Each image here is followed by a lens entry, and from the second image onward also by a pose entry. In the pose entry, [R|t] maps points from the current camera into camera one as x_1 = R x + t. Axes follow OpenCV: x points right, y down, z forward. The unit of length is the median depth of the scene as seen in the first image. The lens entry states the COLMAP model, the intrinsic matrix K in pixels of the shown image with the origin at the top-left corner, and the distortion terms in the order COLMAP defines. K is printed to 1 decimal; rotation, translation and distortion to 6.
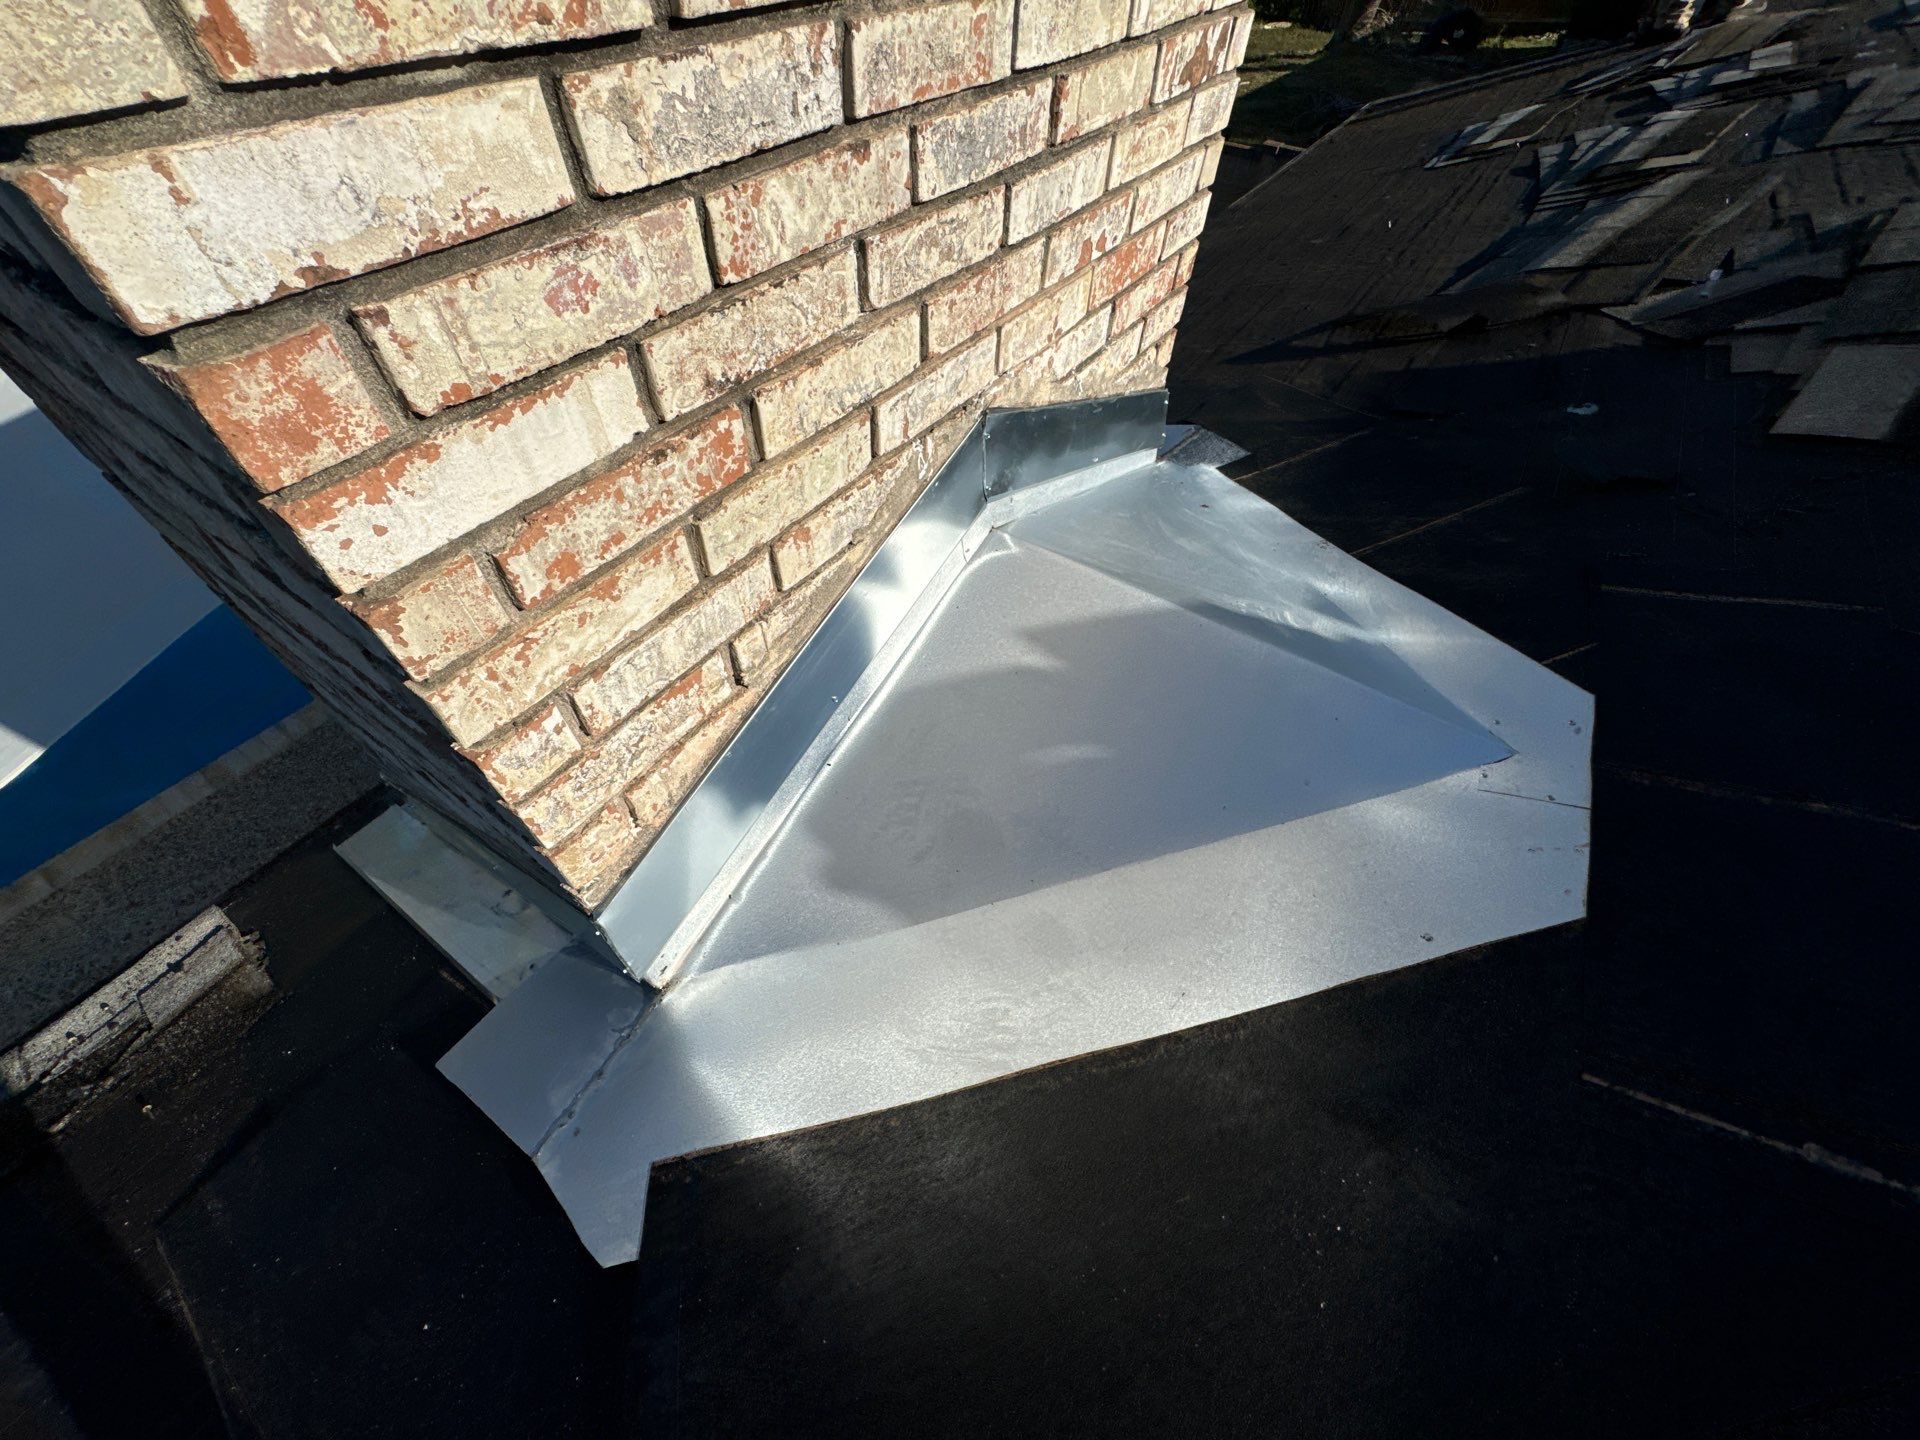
lens RADIAL K [[763.9, 0, 961.3], [0, 763.9, 718.9], [0, 0, 1]] dist [-0.002226, 0.000079]
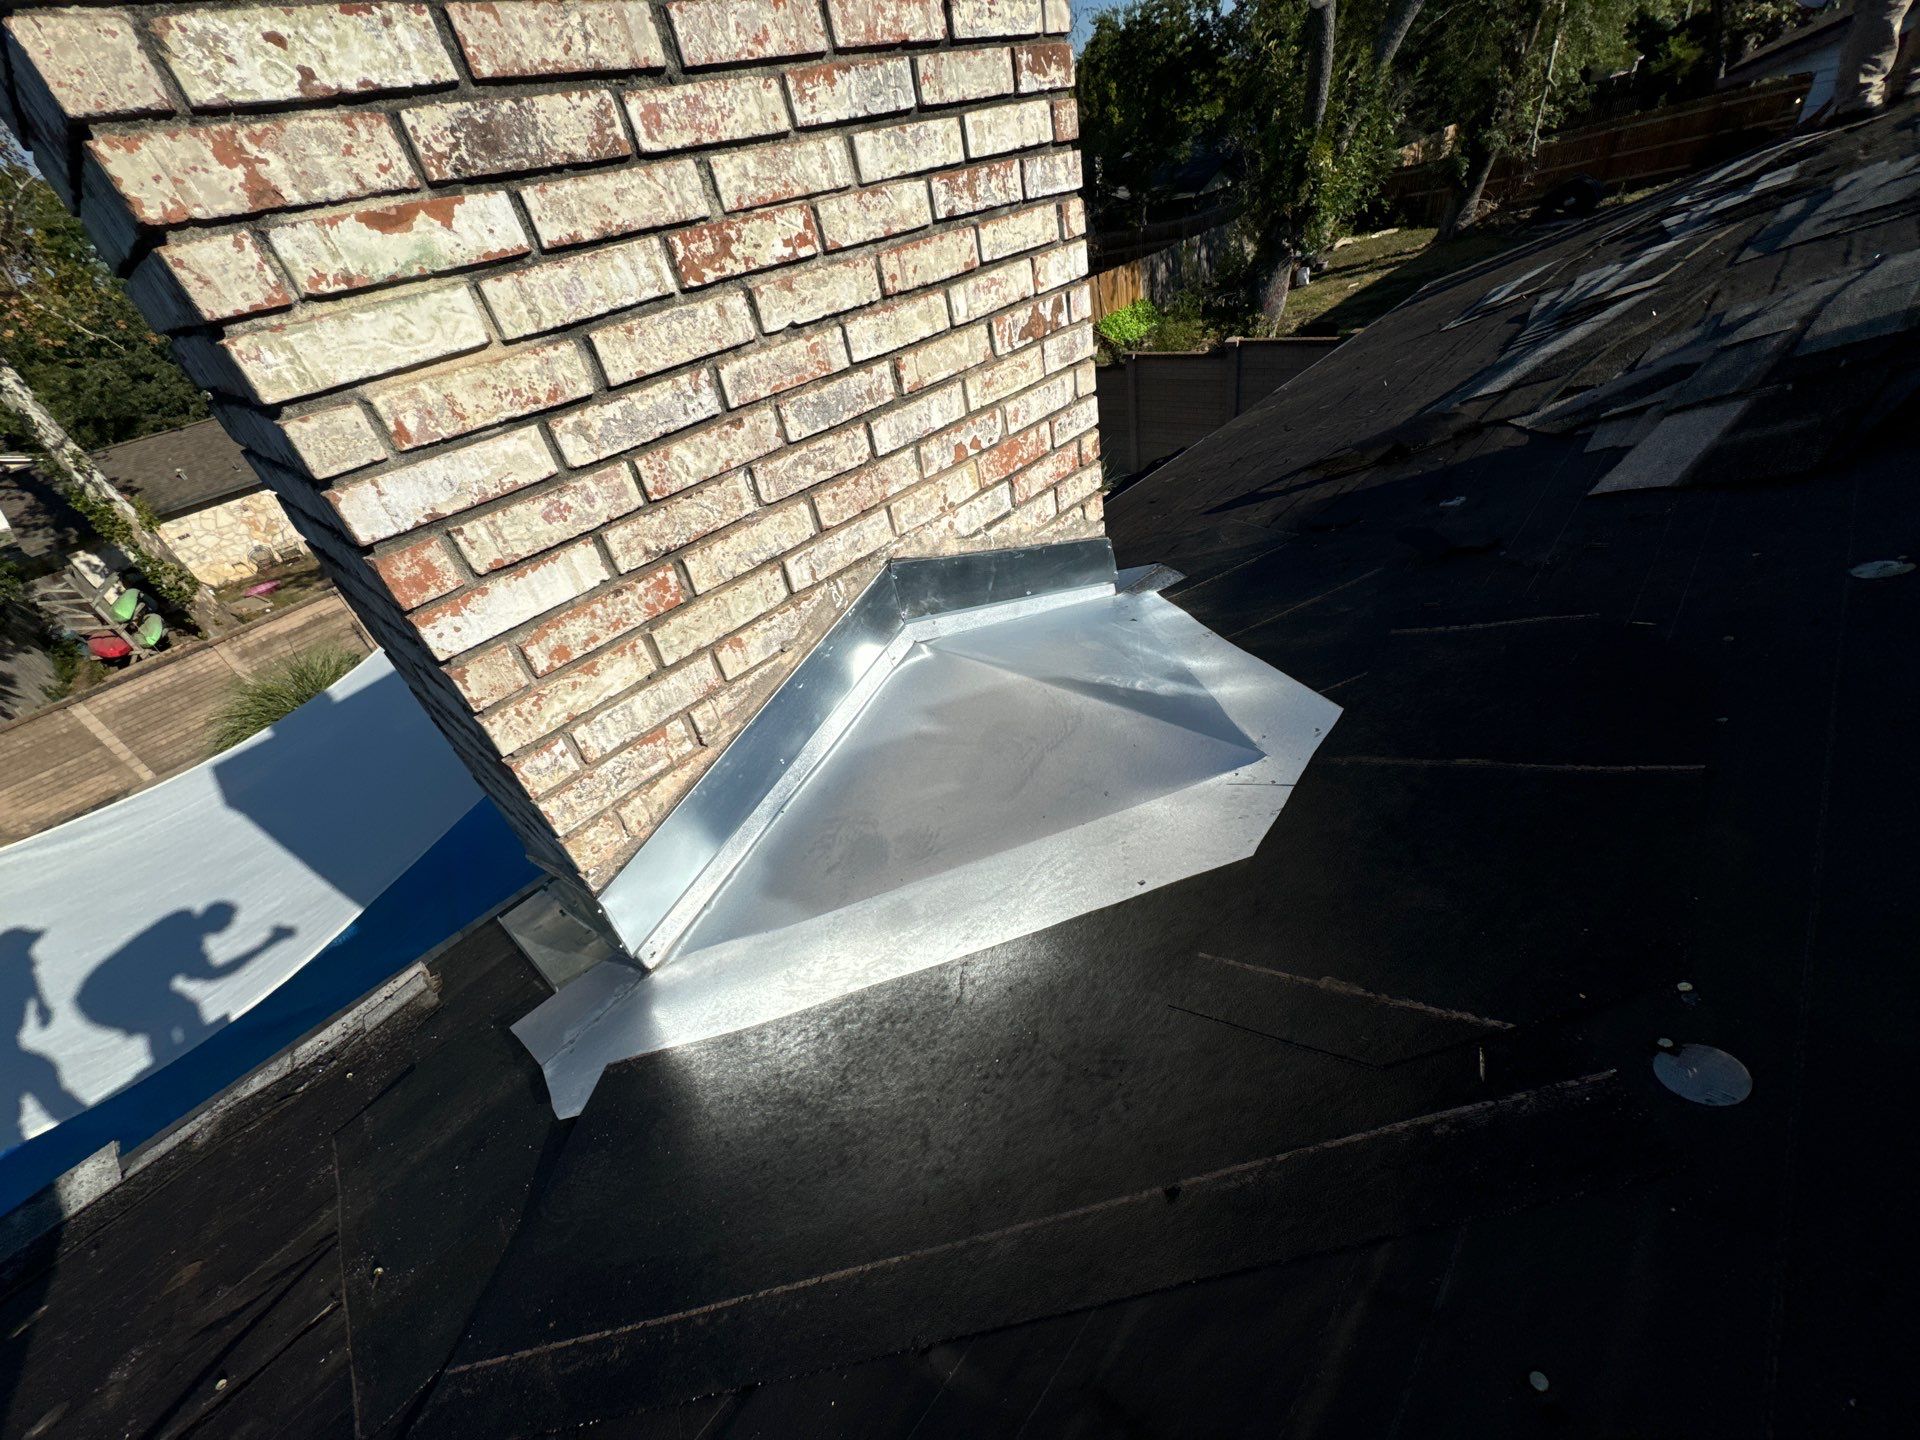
lens RADIAL K [[763.9, 0, 958.3], [0, 763.9, 720.3], [0, 0, 1]] dist [-0.002226, 0.000079]
pose [[0.970259, -0.080060, -0.228449, 0.615812], [0.023219, 0.970154, -0.241375, 0.319758], [0.240955, 0.228892, 0.943159, -0.344384]]
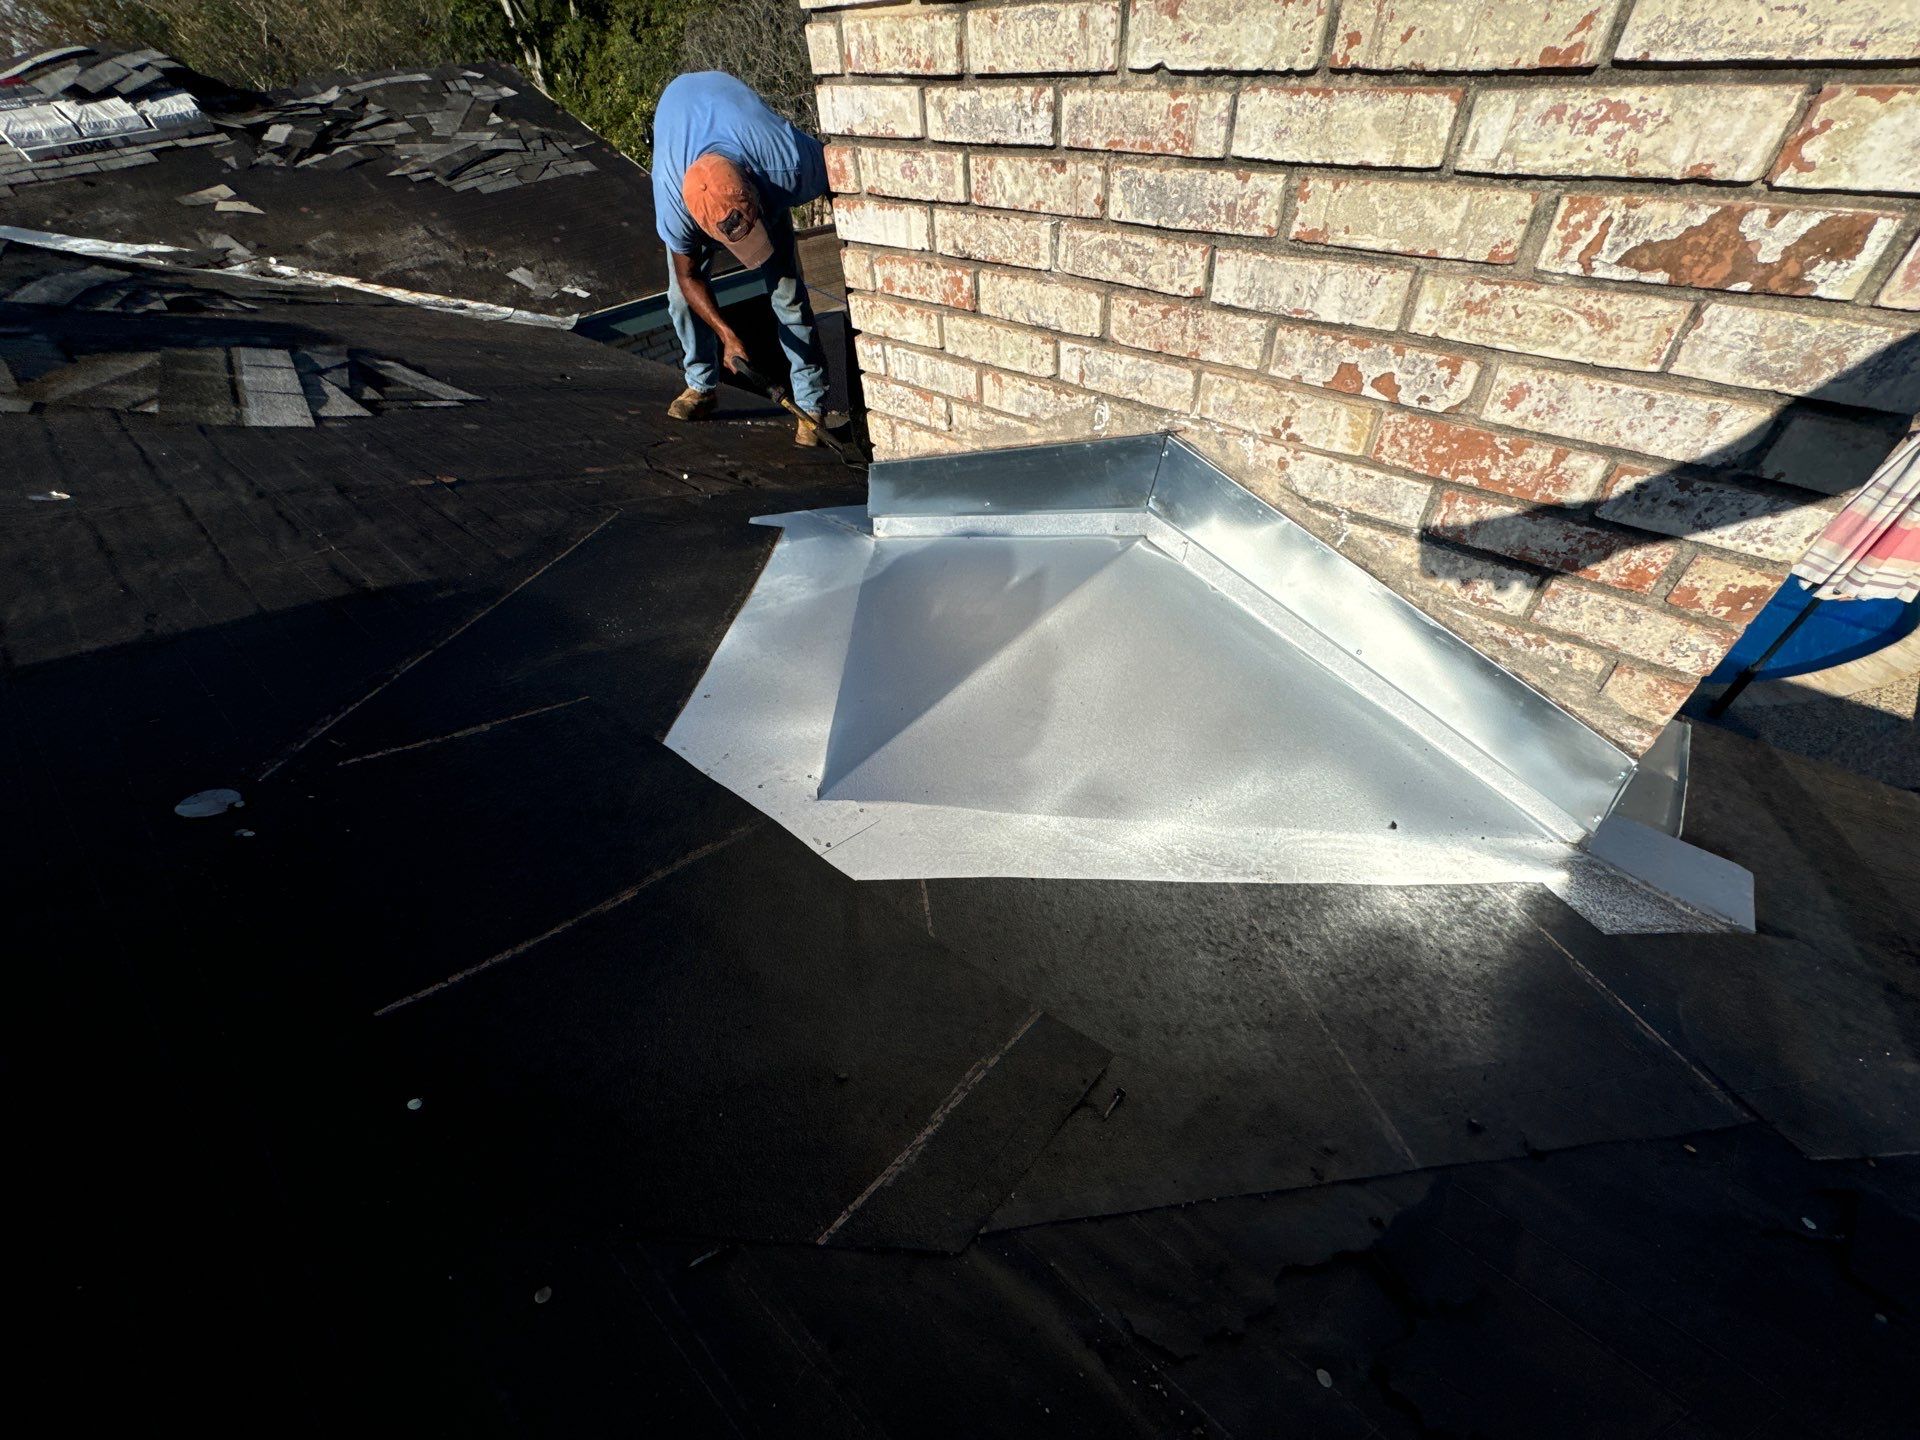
lens RADIAL K [[763.9, 0, 959.1], [0, 763.9, 719.1], [0, 0, 1]] dist [-0.002226, 0.000079]
pose [[-0.142189, 0.679988, -0.719304, 1.597545], [-0.712633, 0.434018, 0.551165, -0.828203], [0.686976, 0.590970, 0.422869, 0.729906]]
